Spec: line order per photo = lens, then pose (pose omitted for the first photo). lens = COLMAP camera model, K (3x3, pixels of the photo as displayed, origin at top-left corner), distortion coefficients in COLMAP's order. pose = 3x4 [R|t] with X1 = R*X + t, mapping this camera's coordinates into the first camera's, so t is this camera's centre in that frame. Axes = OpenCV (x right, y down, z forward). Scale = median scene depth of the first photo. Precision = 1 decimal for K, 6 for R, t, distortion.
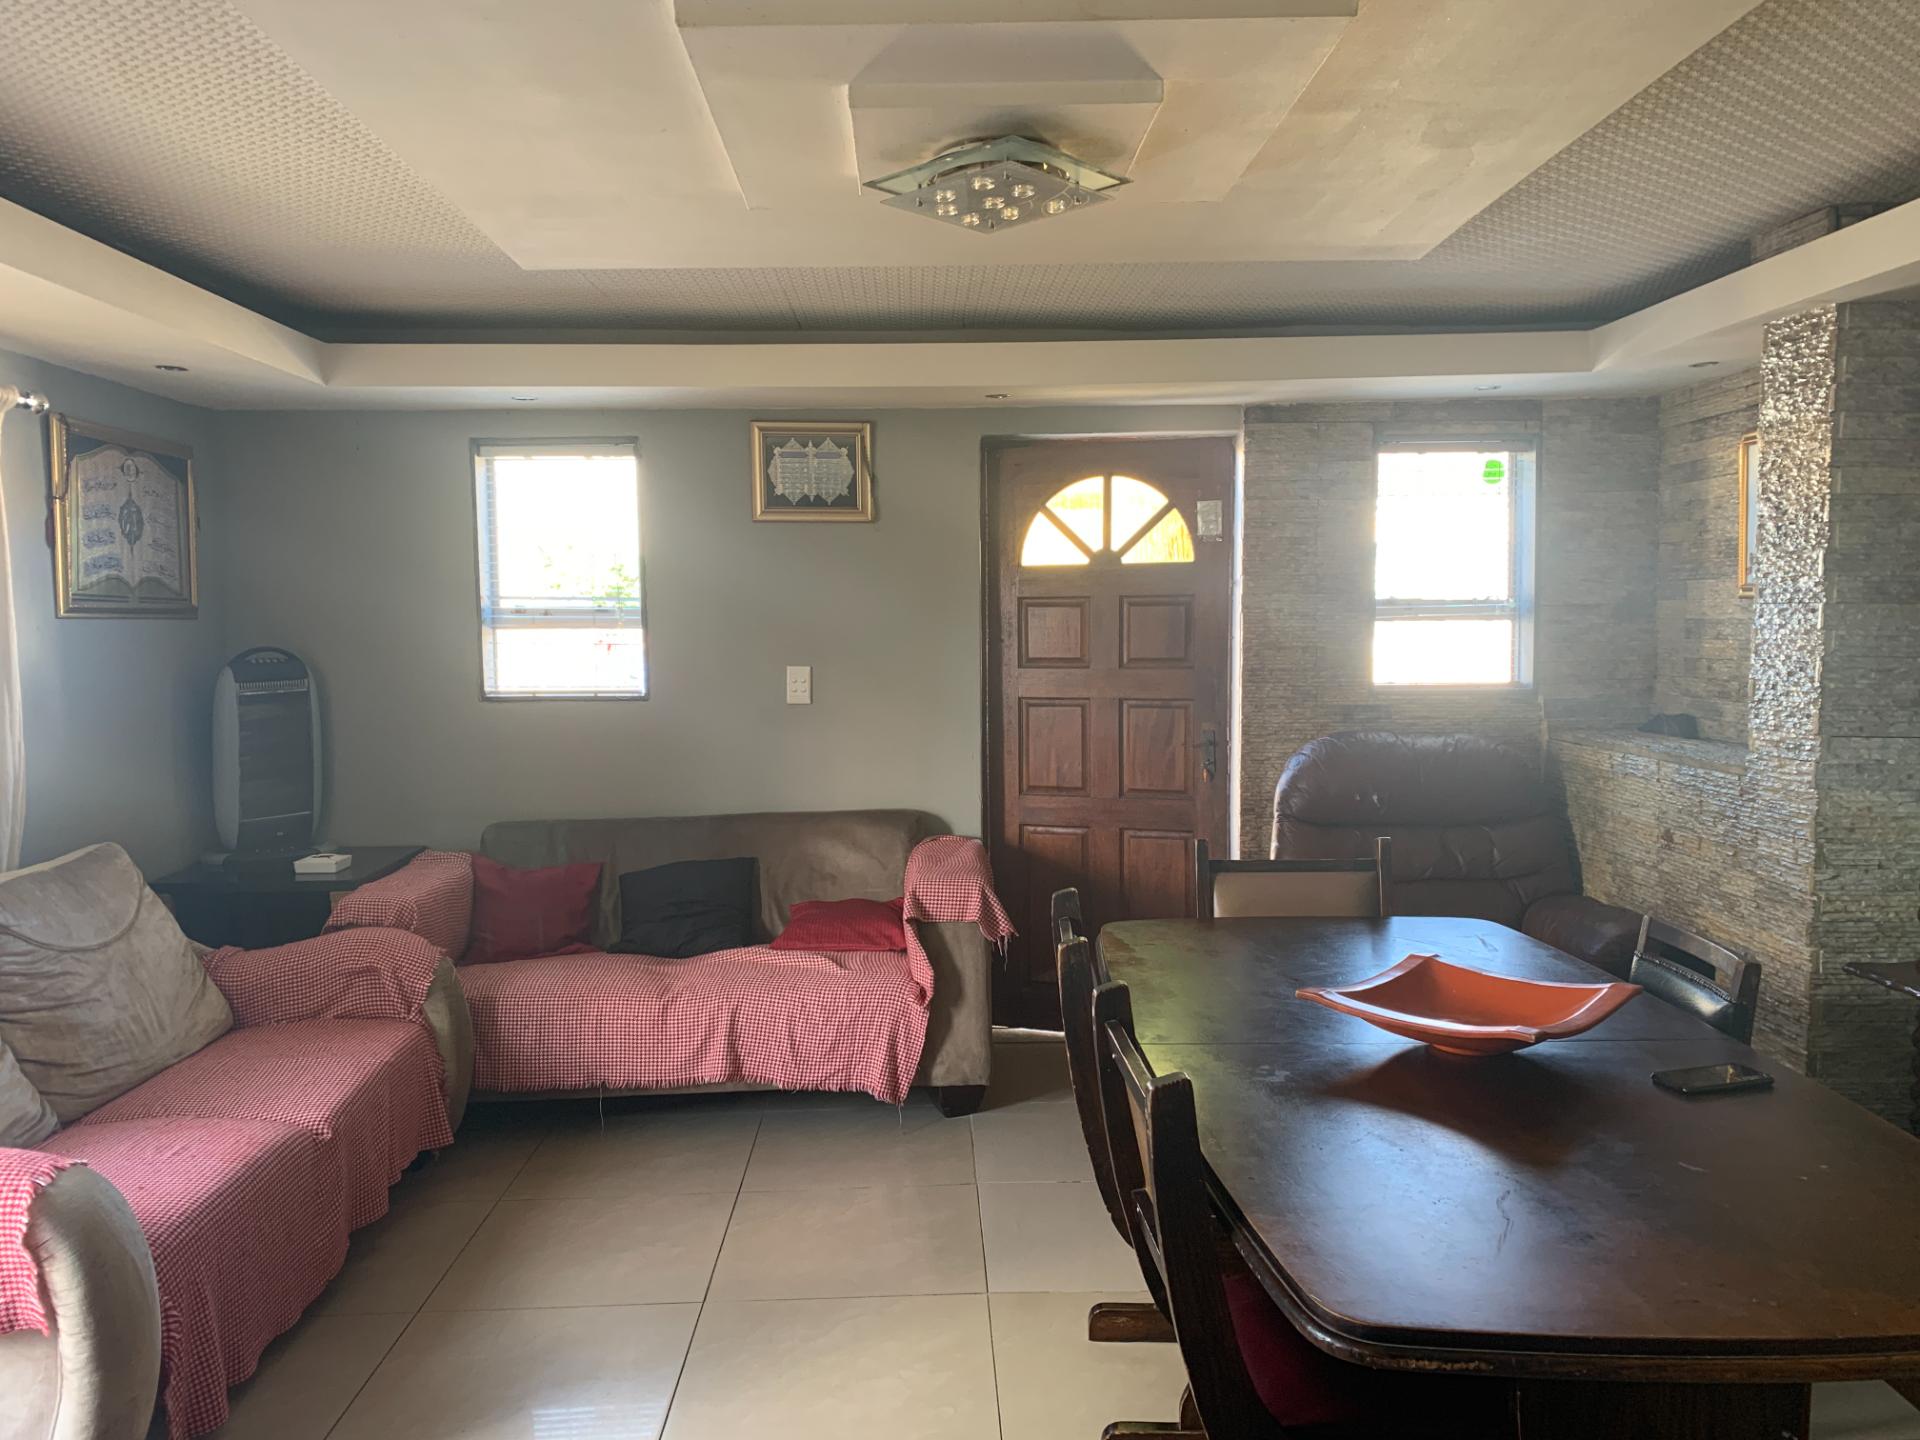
lens RADIAL K [[1461.6, 0, 959.9], [0, 1461.6, 722.9], [0, 0, 1]] dist [0.058765, -0.071037]
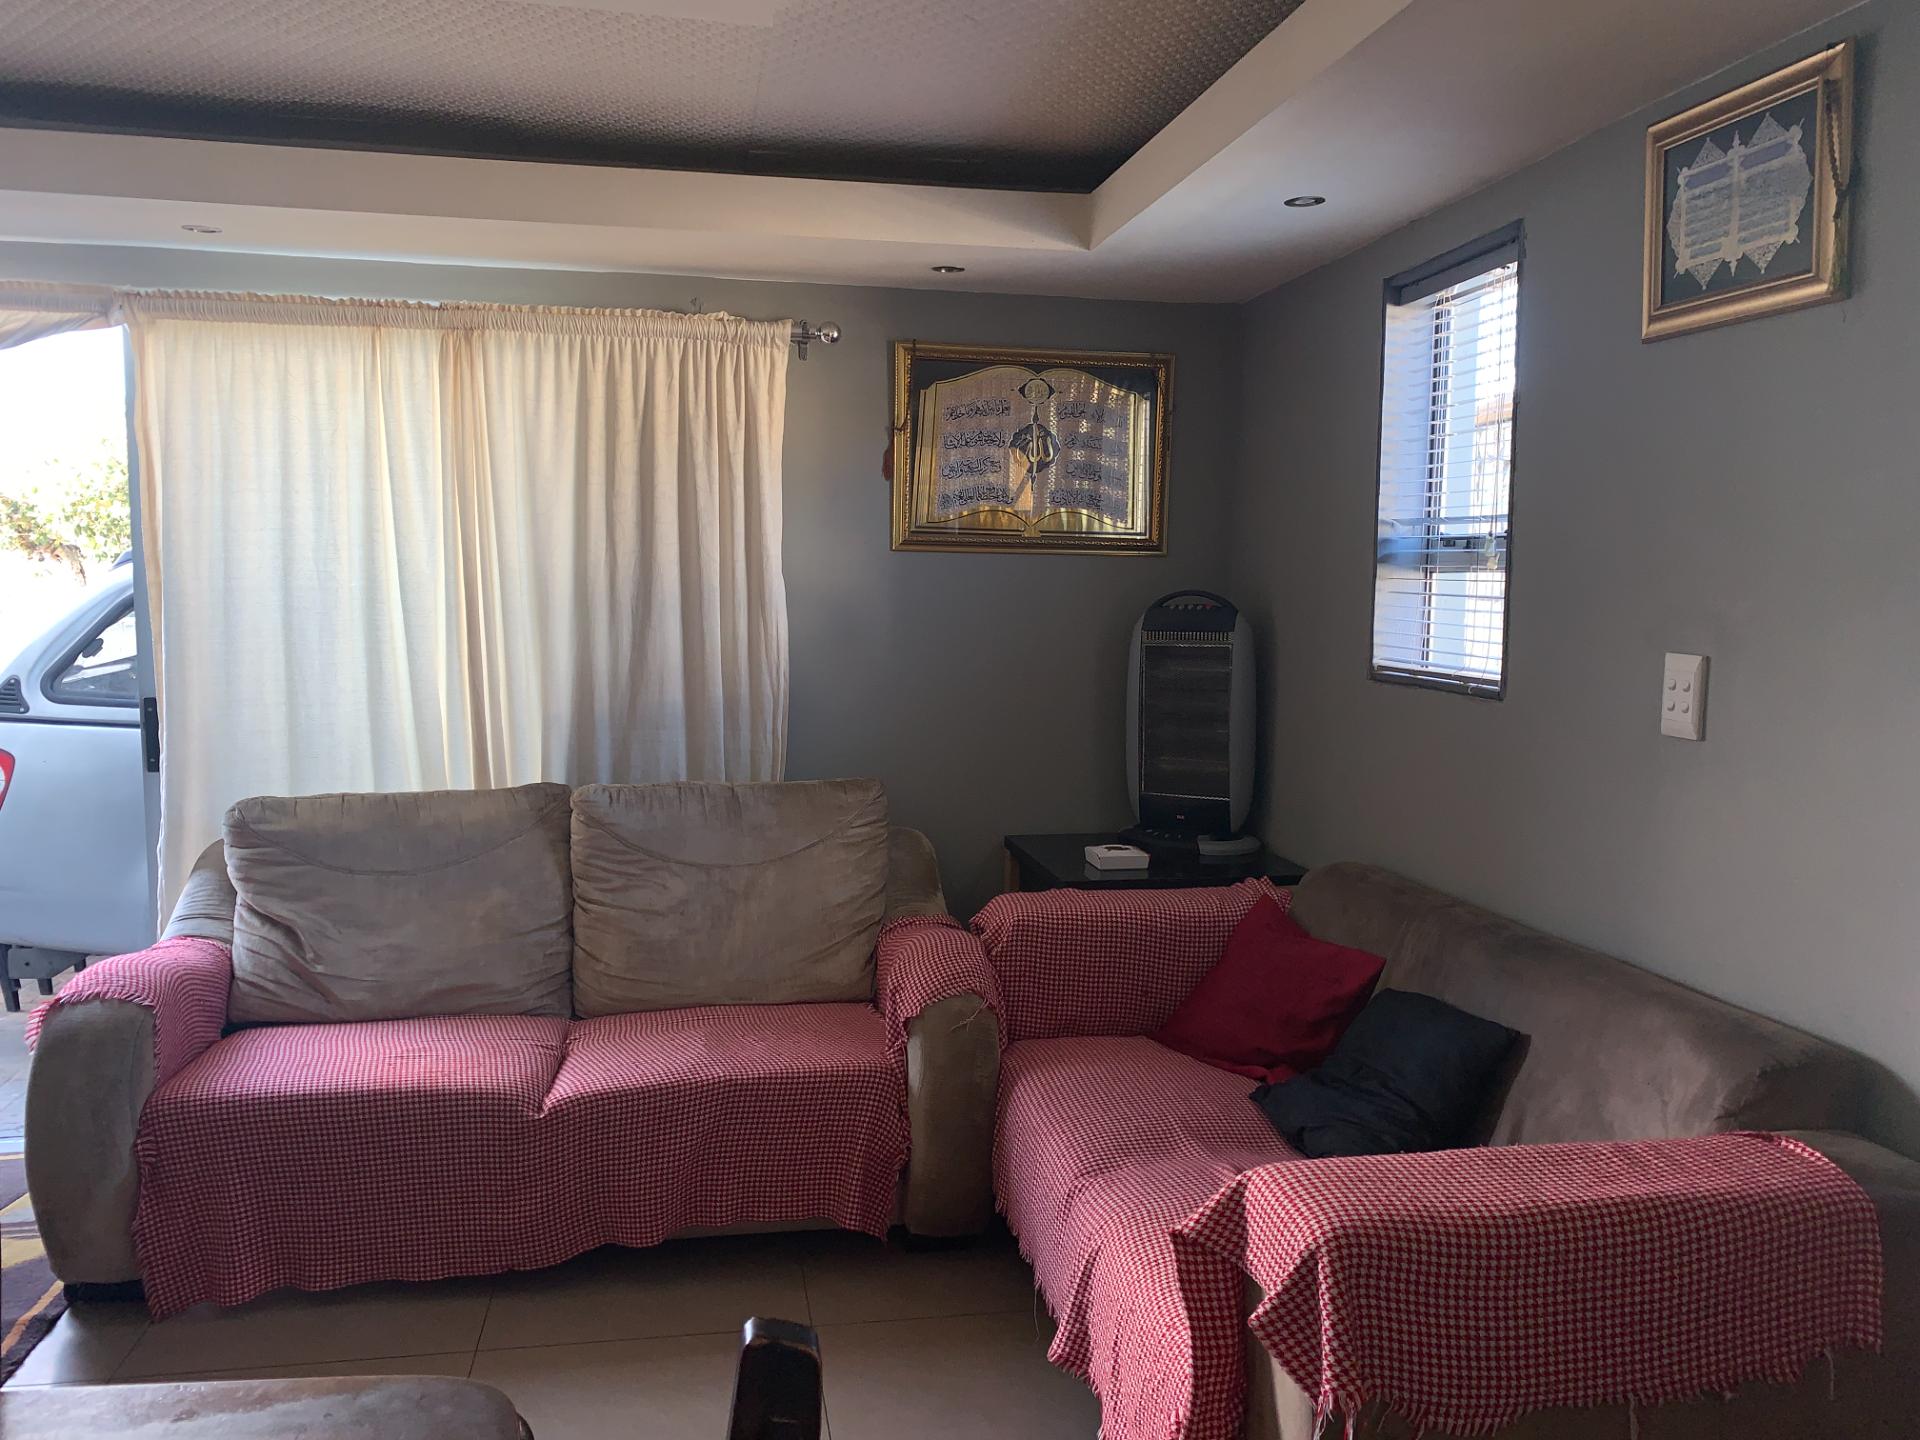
lens RADIAL K [[1467.3, 0, 943.3], [0, 1467.3, 728.4], [0, 0, 1]] dist [0.104585, -0.128146]
pose [[0.144453, 0.109325, -0.983454, 0.321383], [-0.085661, 0.991528, 0.097640, -0.043037], [0.985797, 0.070139, 0.152594, 0.729794]]
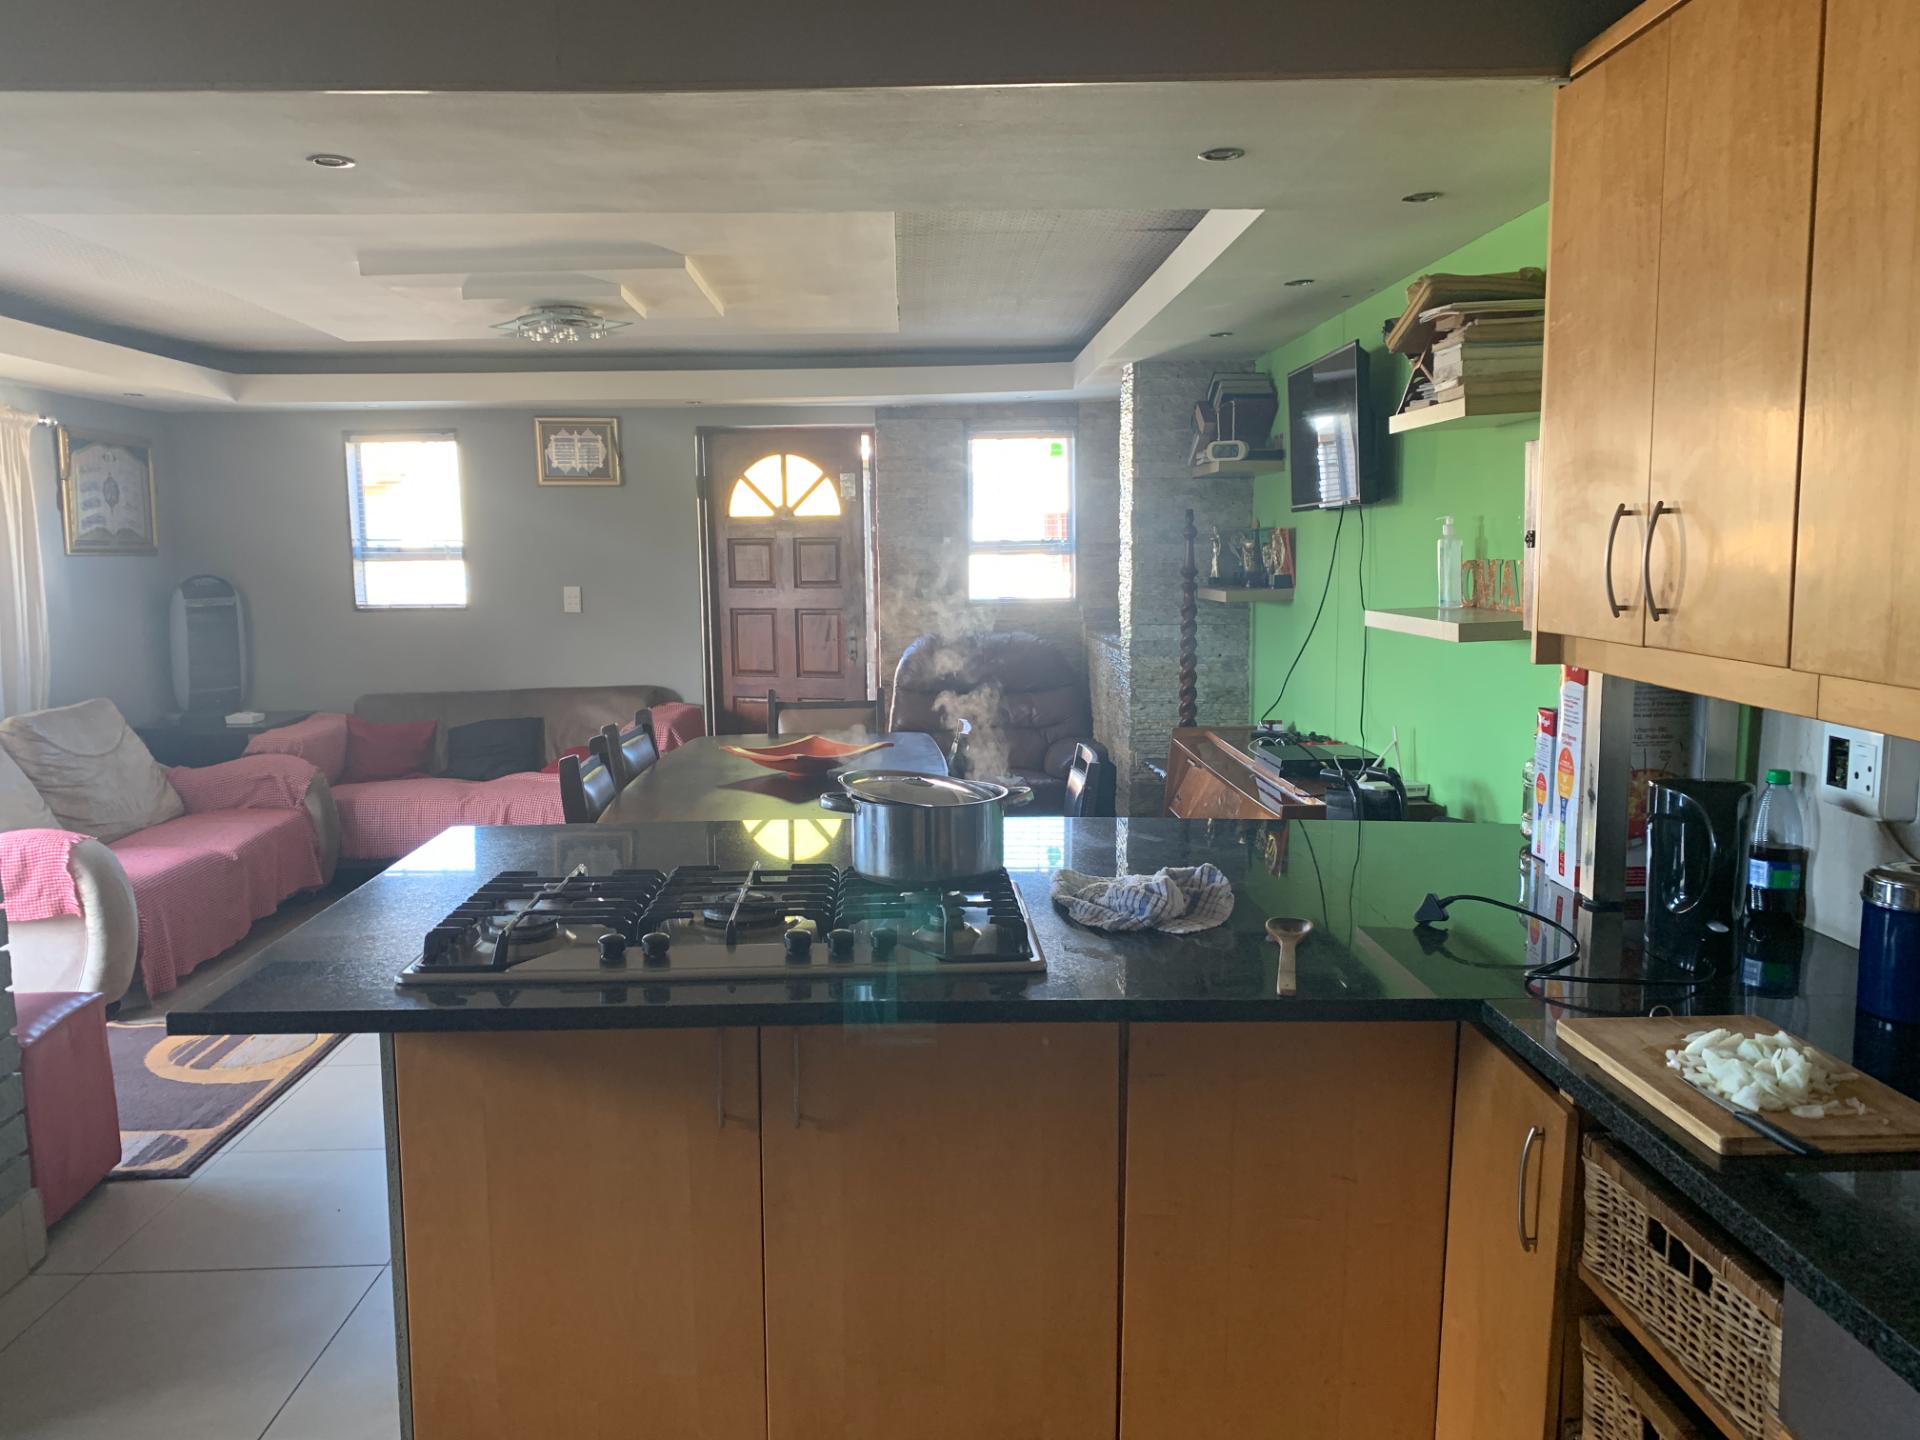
lens RADIAL K [[1459.3, 0, 949.5], [0, 1459.3, 730.9], [0, 0, 1]] dist [0.077842, -0.124117]
pose [[0.999988, -0.004406, -0.002003, 0.274935], [0.004502, 0.998682, 0.051126, 0.032128], [0.001775, -0.051135, 0.998690, -0.477561]]
